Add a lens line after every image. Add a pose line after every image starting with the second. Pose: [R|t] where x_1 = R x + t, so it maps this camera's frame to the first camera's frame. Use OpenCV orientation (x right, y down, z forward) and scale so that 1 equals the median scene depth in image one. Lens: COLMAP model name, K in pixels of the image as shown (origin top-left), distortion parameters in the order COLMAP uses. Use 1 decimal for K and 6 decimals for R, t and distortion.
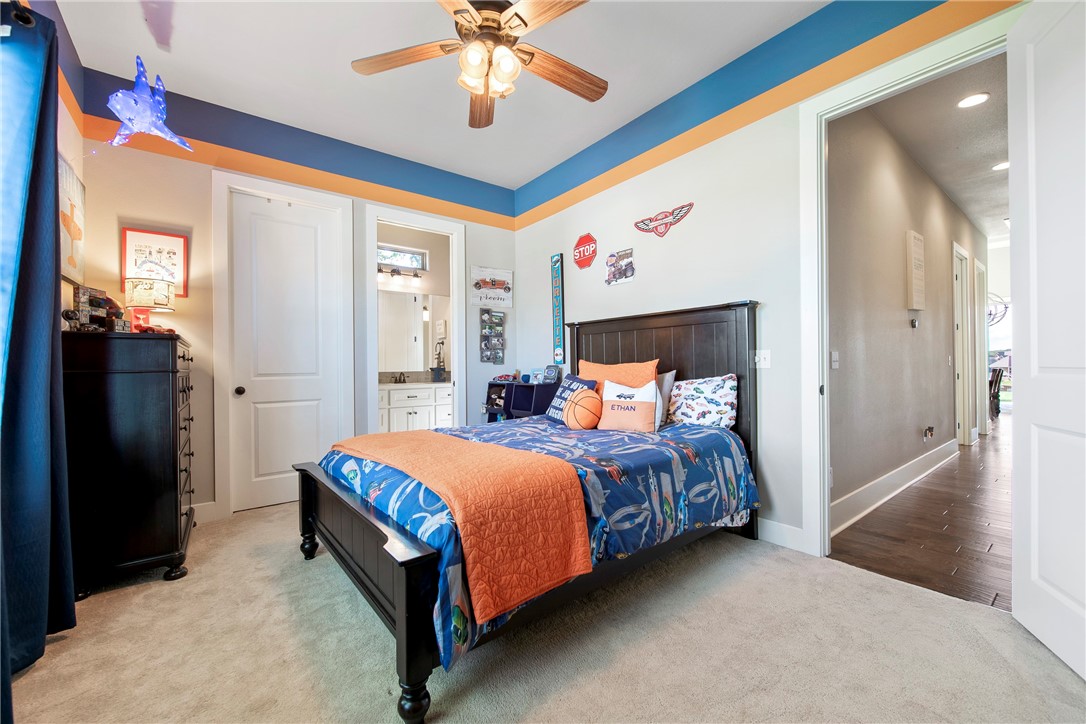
lens RADIAL K [[441.5, 0, 543.0], [0, 441.5, 362.0], [0, 0, 1]] dist [-0.002369, -0.000574]
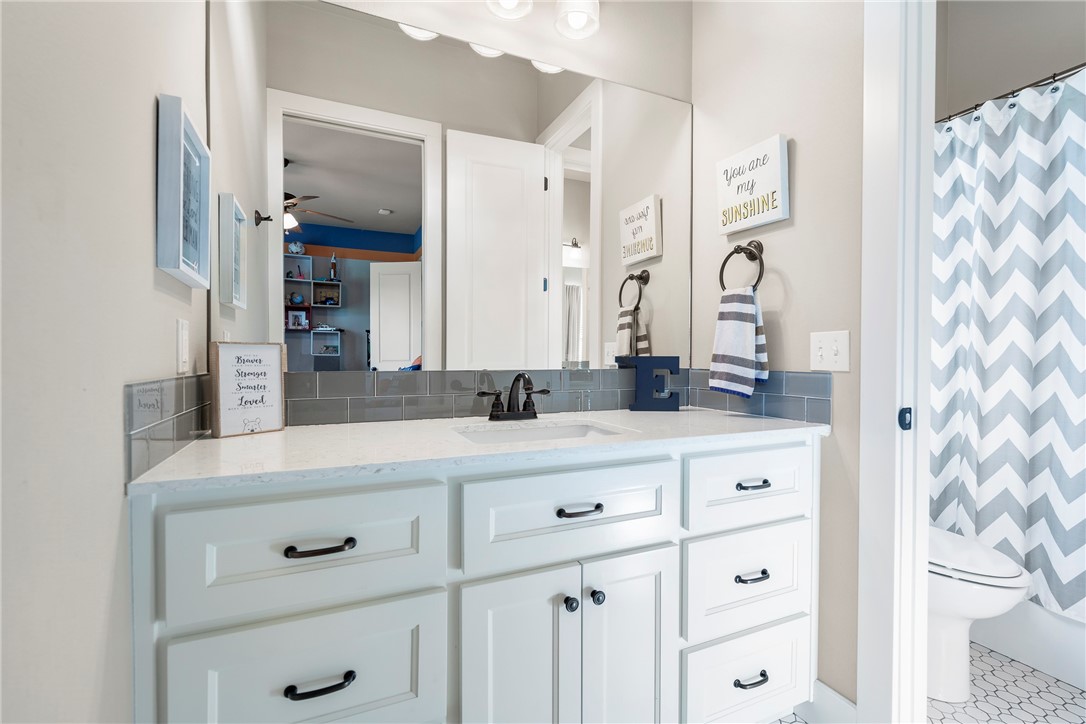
lens RADIAL K [[483.3, 0, 541.4], [0, 483.3, 355.5], [0, 0, 1]] dist [-0.000421, 0.000035]
pose [[0.972836, 0.017714, -0.230816, -0.224836], [-0.016528, 0.999838, 0.007074, 0.010821], [0.230904, -0.003067, 0.972972, 0.675664]]
